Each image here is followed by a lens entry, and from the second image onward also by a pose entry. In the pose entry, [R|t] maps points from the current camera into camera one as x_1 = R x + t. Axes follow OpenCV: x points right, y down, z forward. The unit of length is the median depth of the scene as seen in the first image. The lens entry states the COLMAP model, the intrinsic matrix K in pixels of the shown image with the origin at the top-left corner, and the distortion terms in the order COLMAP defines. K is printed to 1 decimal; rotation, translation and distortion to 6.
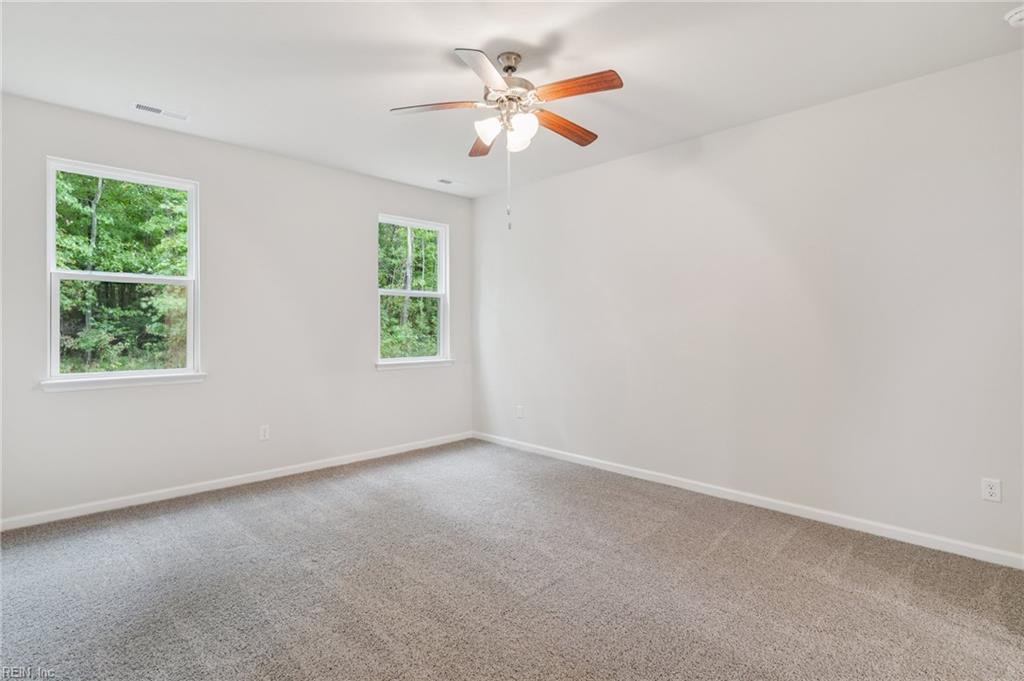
lens RADIAL K [[496.1, 0, 512.1], [0, 496.1, 327.5], [0, 0, 1]] dist [0.016502, -0.000037]
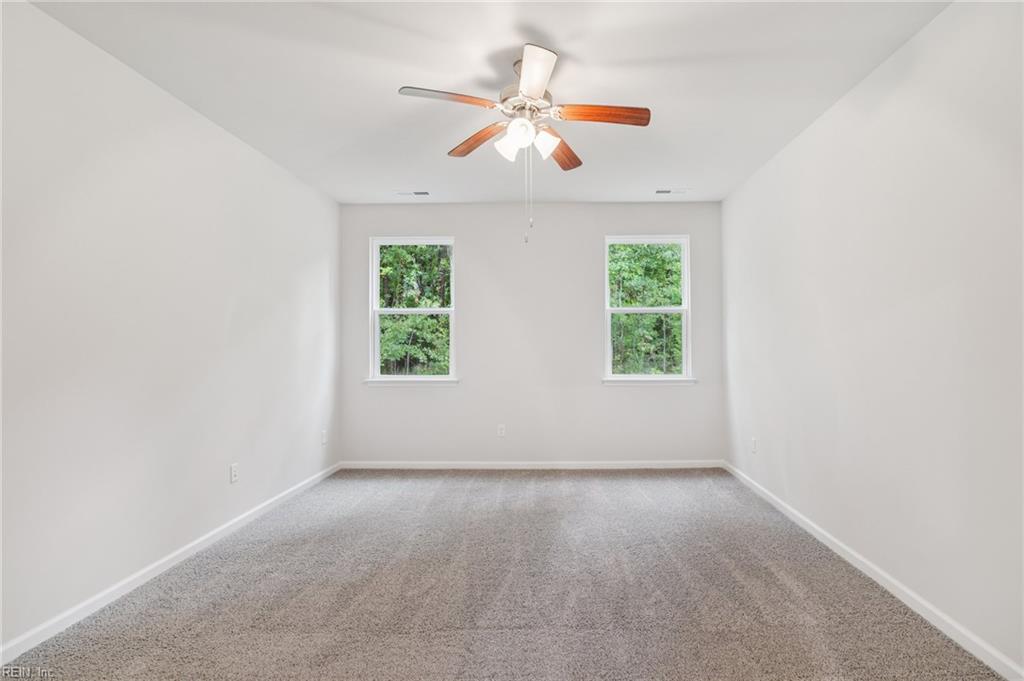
lens RADIAL K [[467.4, 0, 507.2], [0, 467.4, 329.7], [0, 0, 1]] dist [-0.003379, 0.000903]
pose [[0.727158, -0.025966, -0.685978, 0.351597], [0.001803, 0.999353, -0.035917, 0.006388], [0.686467, 0.024881, 0.726735, 0.197026]]
